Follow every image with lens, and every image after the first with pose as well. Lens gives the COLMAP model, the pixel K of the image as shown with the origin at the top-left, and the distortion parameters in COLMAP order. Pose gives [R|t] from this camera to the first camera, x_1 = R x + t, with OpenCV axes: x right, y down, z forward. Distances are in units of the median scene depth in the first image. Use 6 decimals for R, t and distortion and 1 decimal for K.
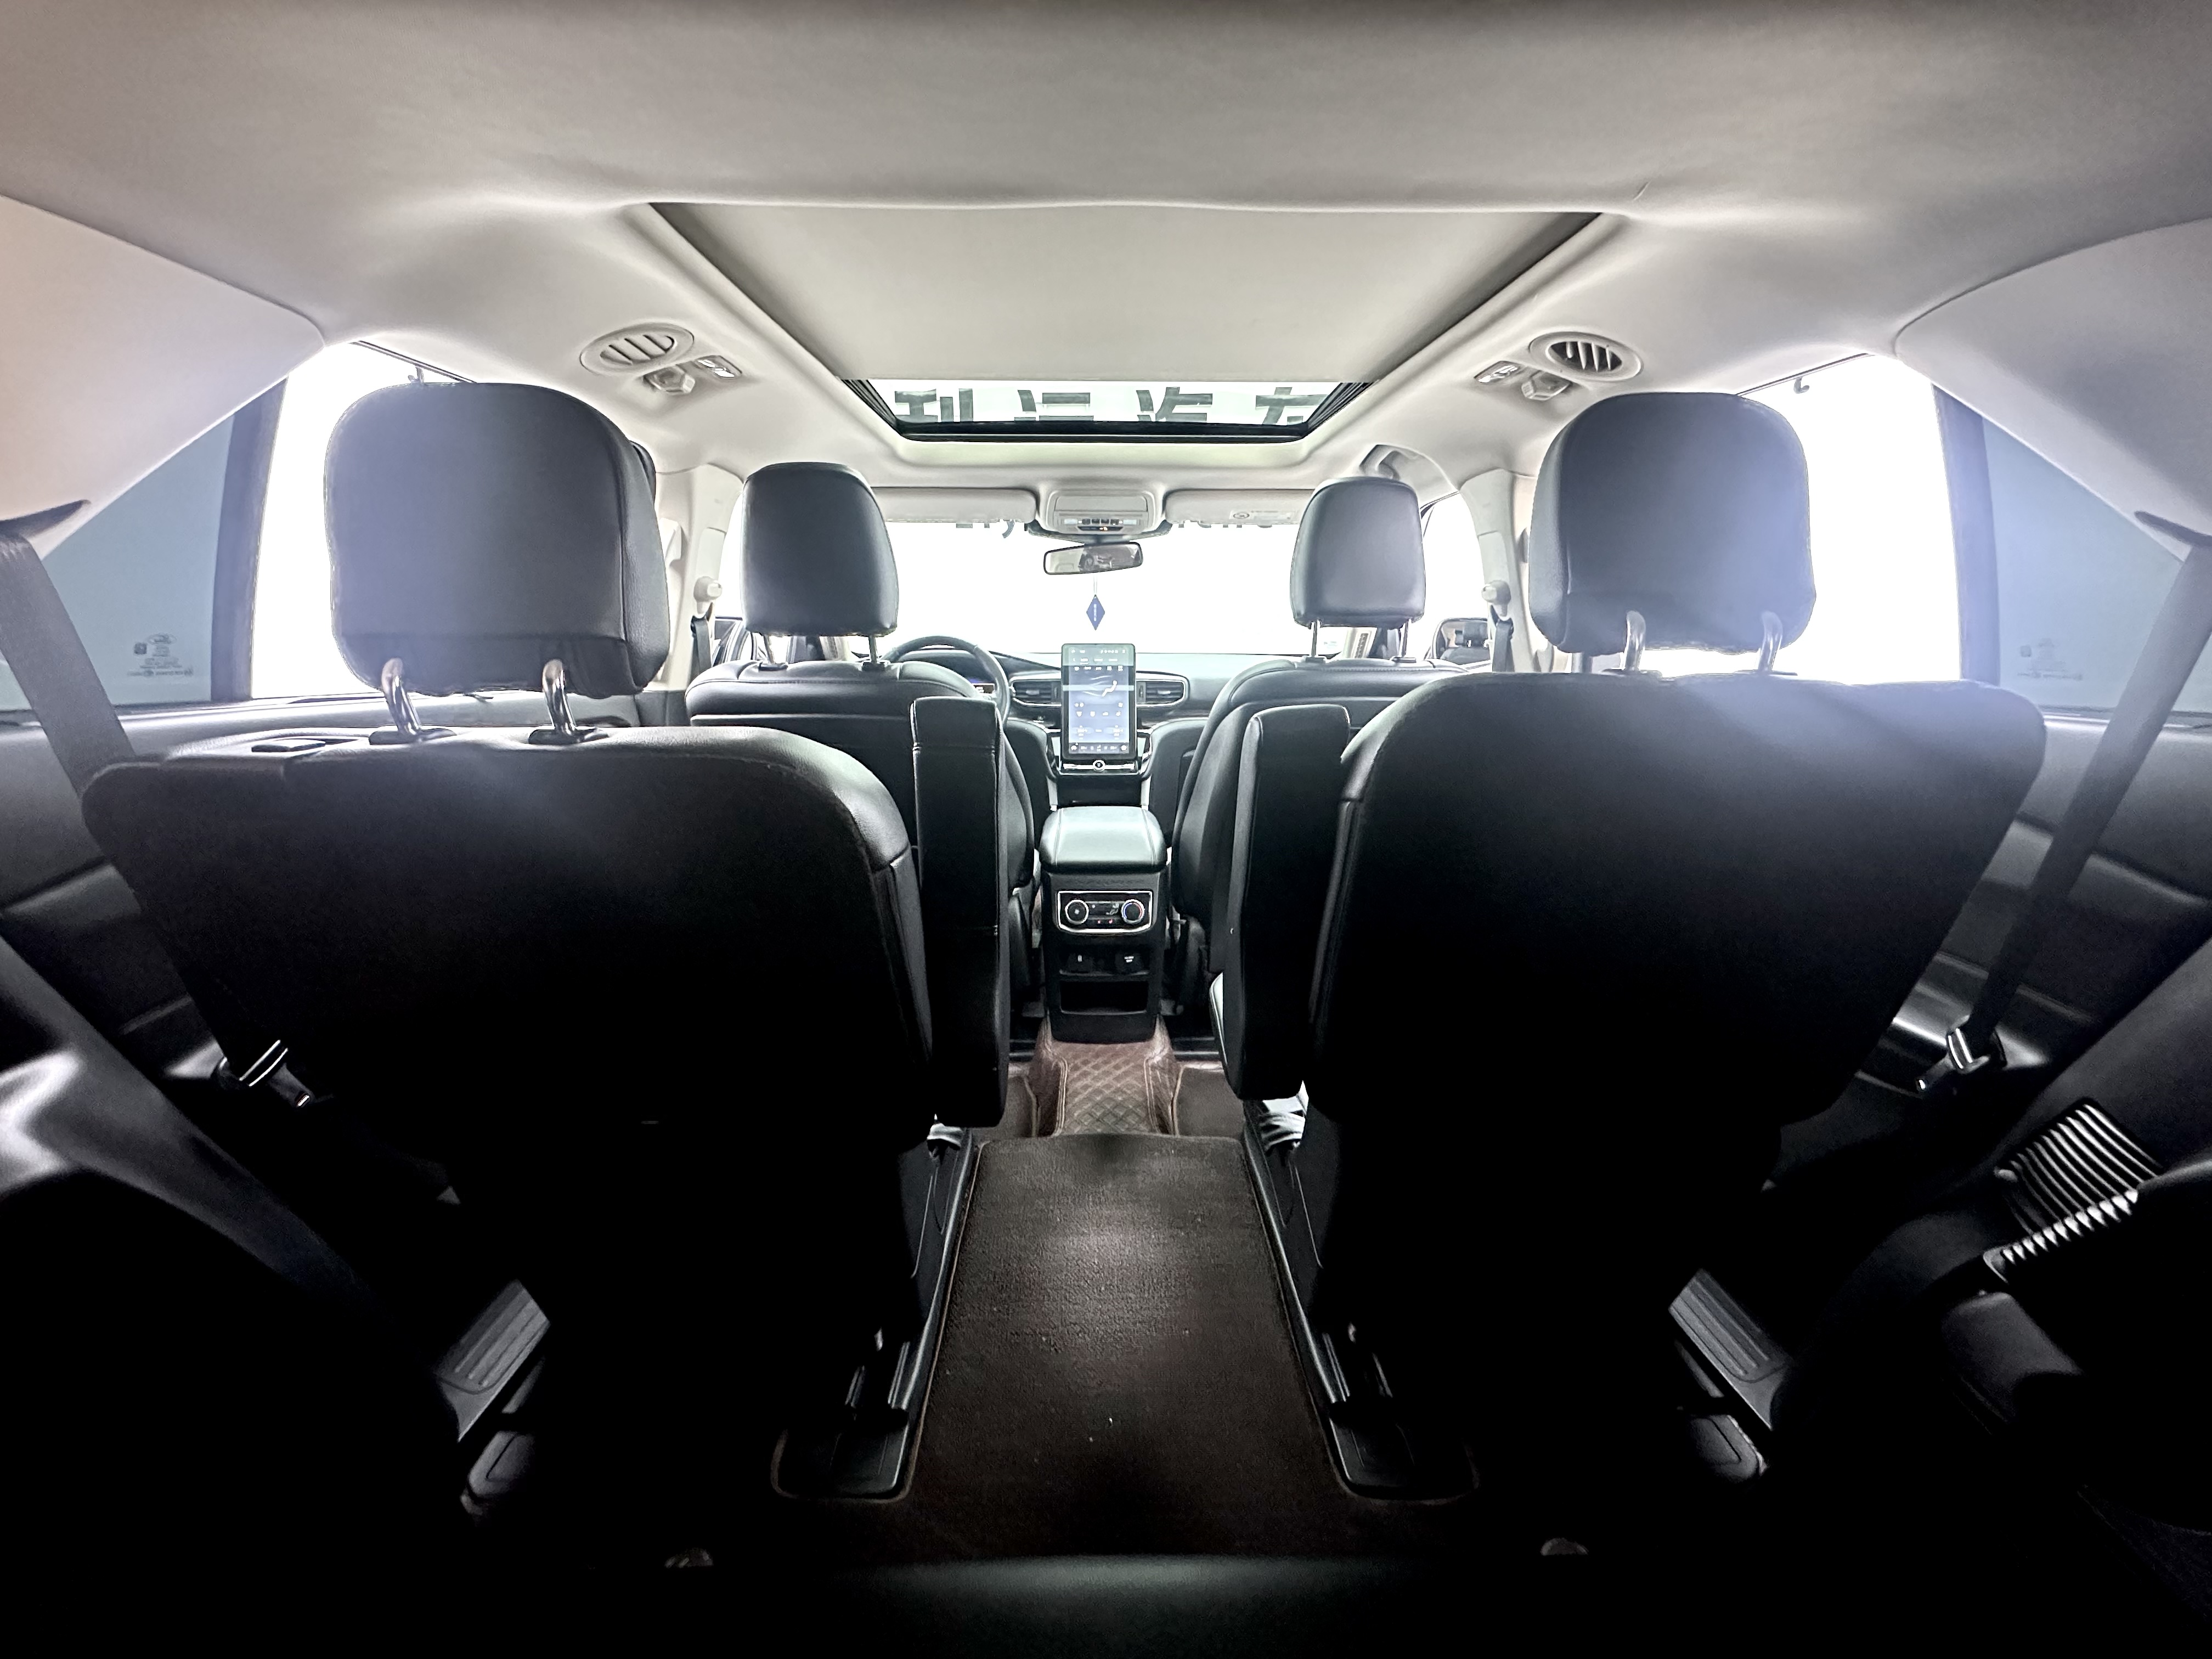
lens RADIAL K [[881.7, 0, 1101.3], [0, 881.7, 826.0], [0, 0, 1]] dist [-0.004328, 0.000047]
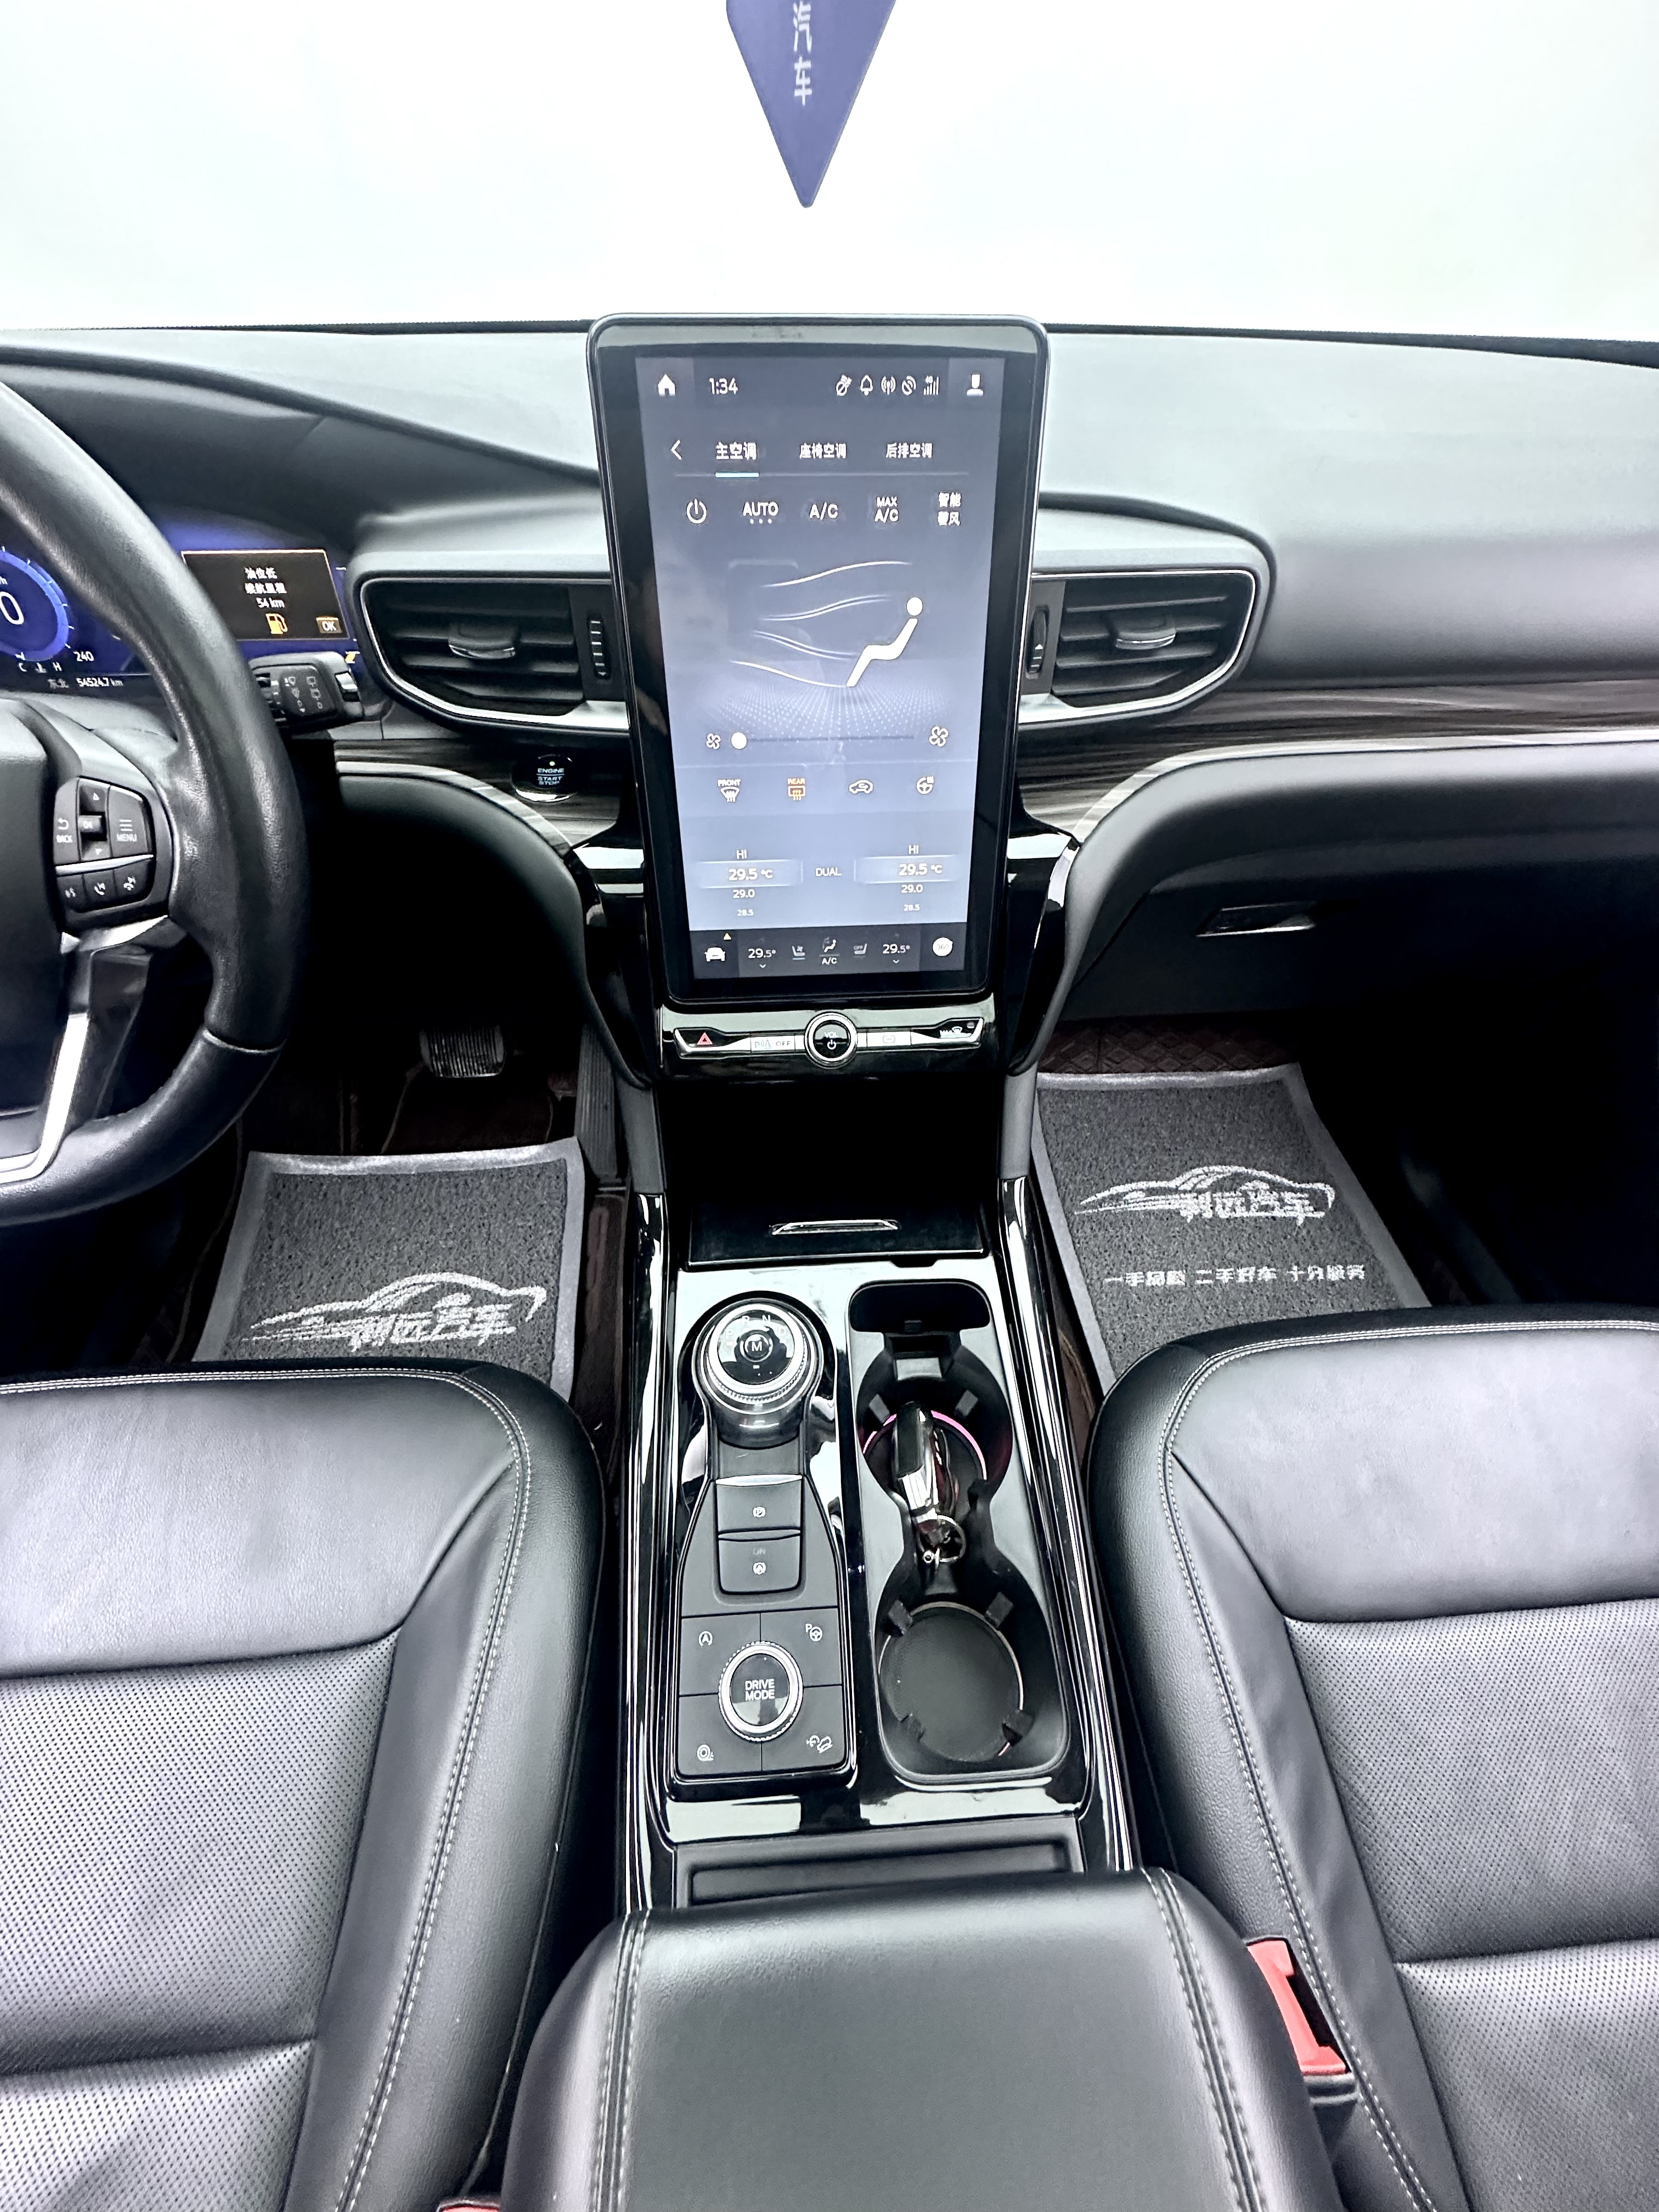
lens RADIAL K [[879.3, 0, 829.5], [0, 879.3, 1106.0], [0, 0, 1]] dist [-0.005568, -0.000212]
pose [[0.998856, -0.030297, 0.036999, -0.011611], [0.004647, 0.831536, 0.555451, -0.177256], [-0.047595, -0.554644, 0.830726, 0.798444]]
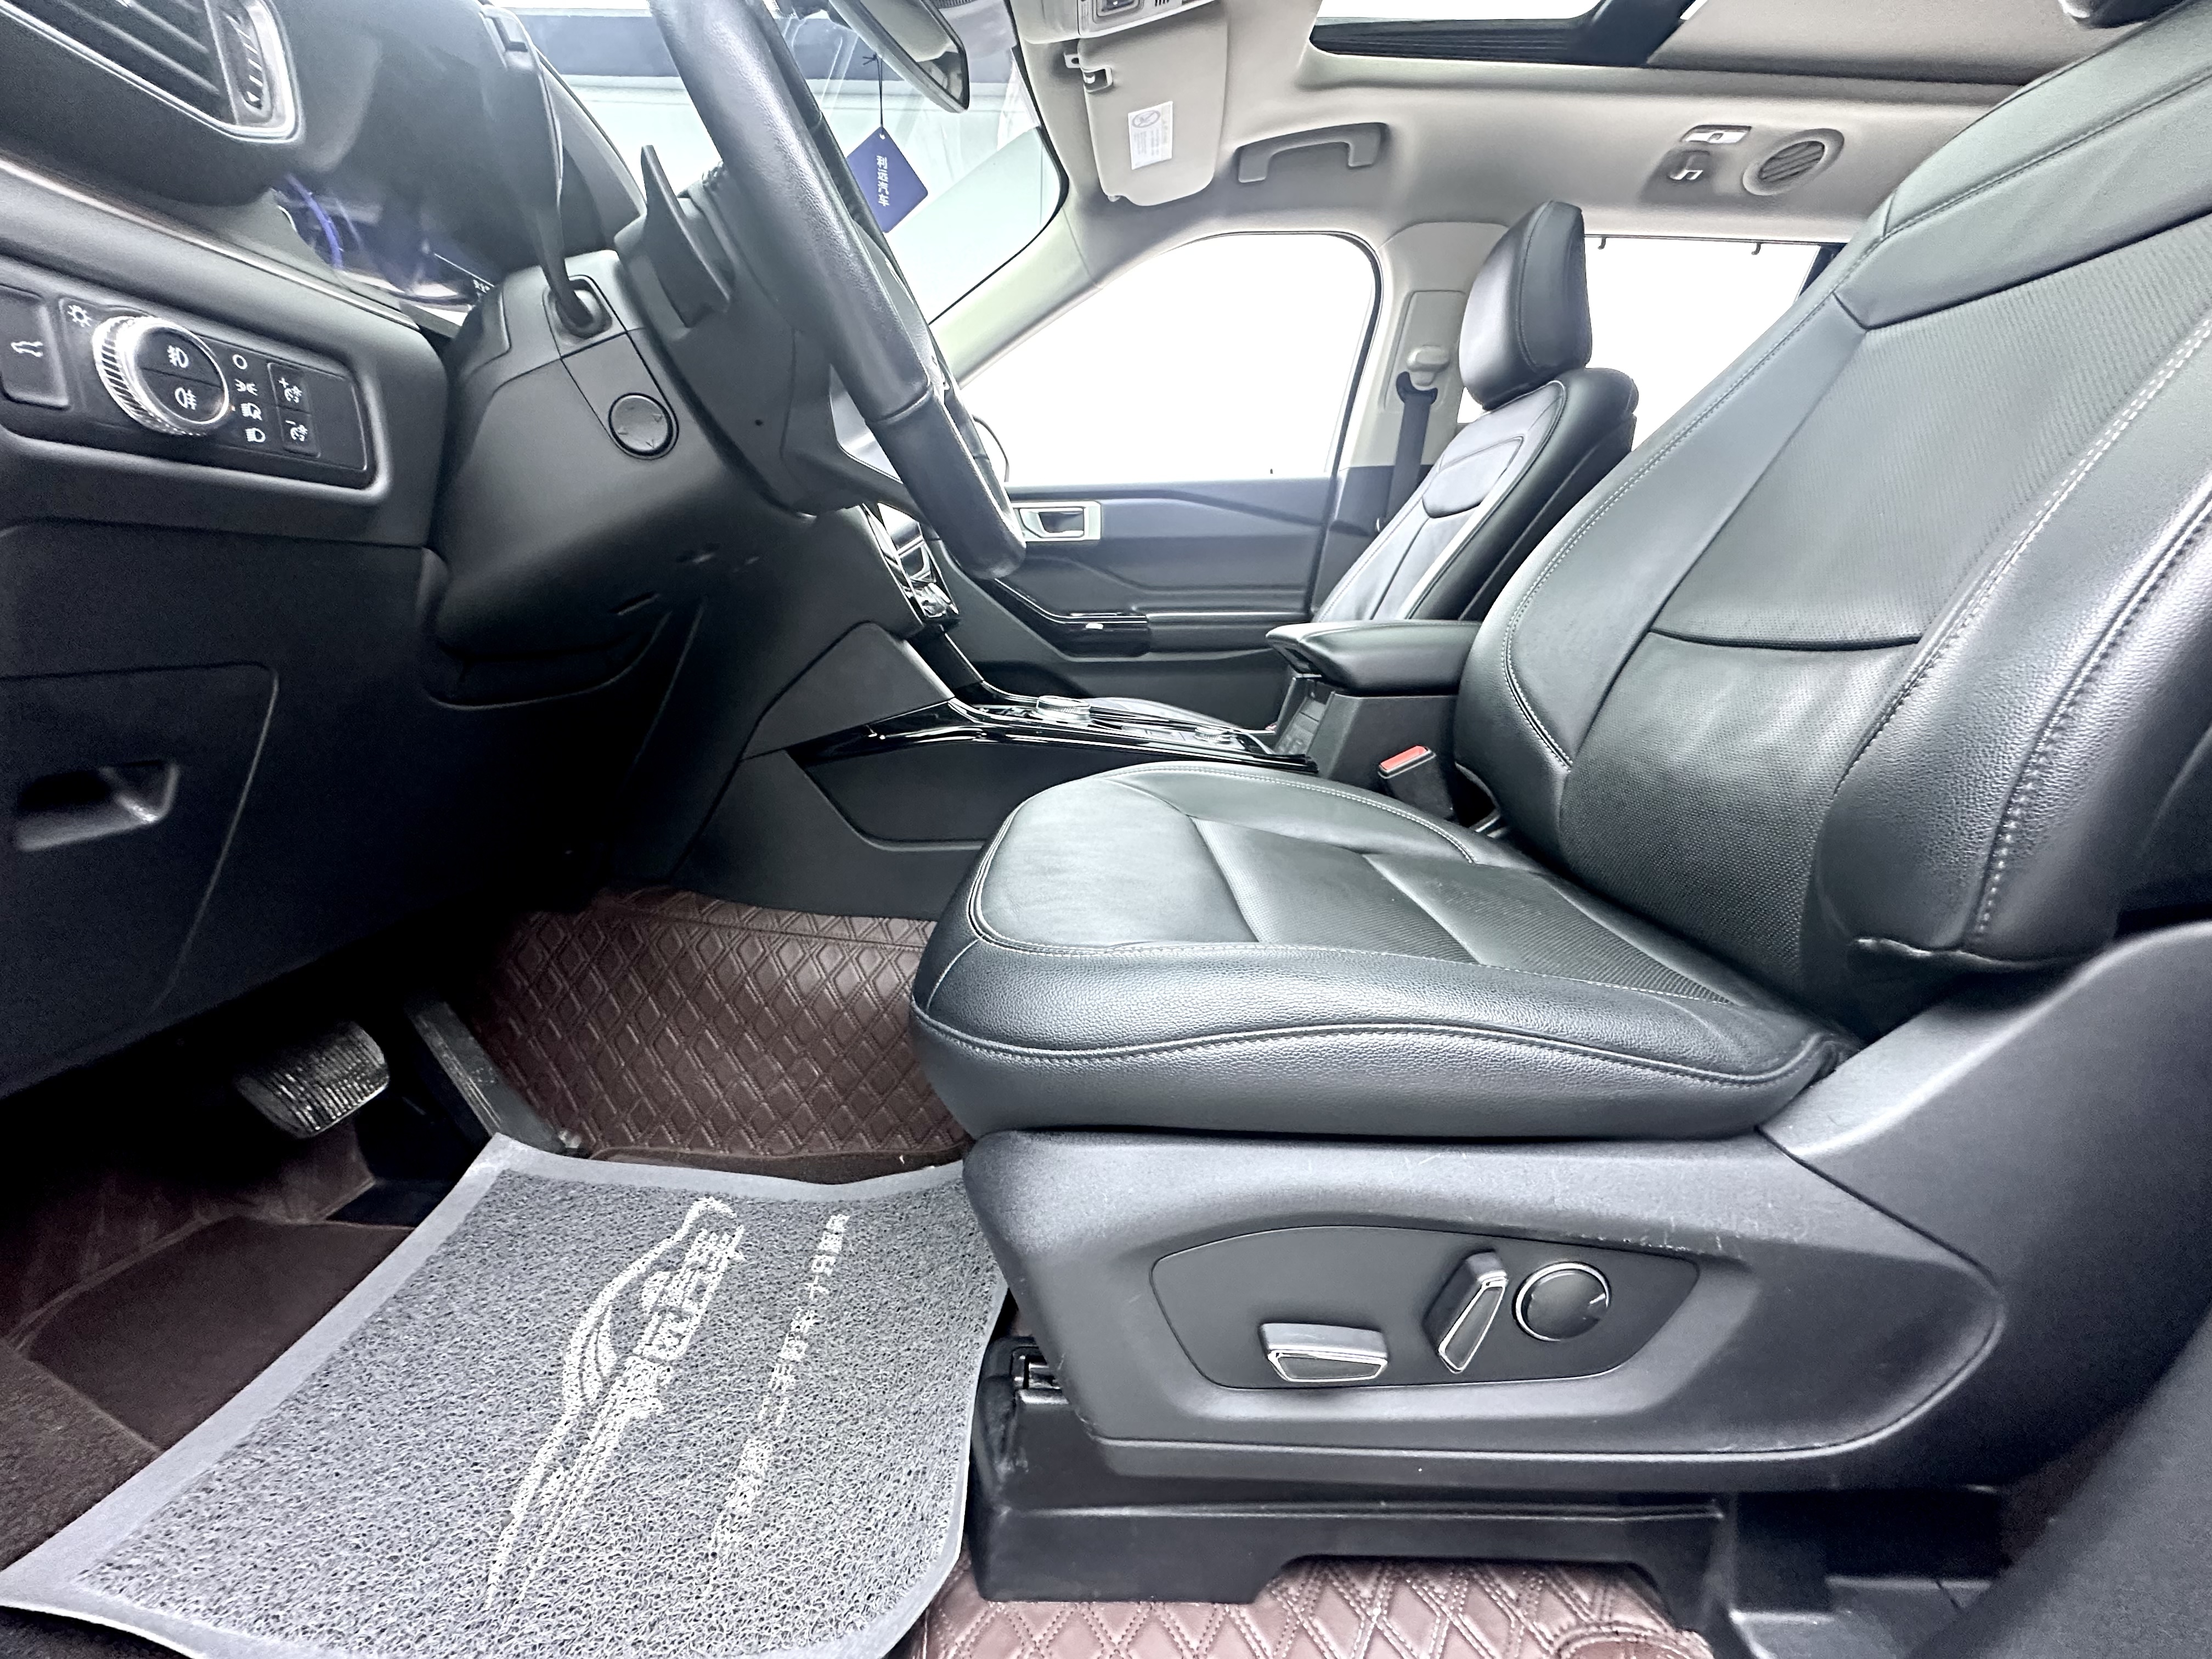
lens RADIAL K [[881.7, 0, 1101.3], [0, 881.7, 826.0], [0, 0, 1]] dist [-0.004328, 0.000047]
pose [[0.012274, -0.240149, 0.970658, -0.426522], [0.209147, 0.949876, 0.232362, -0.044345], [-0.977807, 0.200158, 0.061885, 0.915747]]
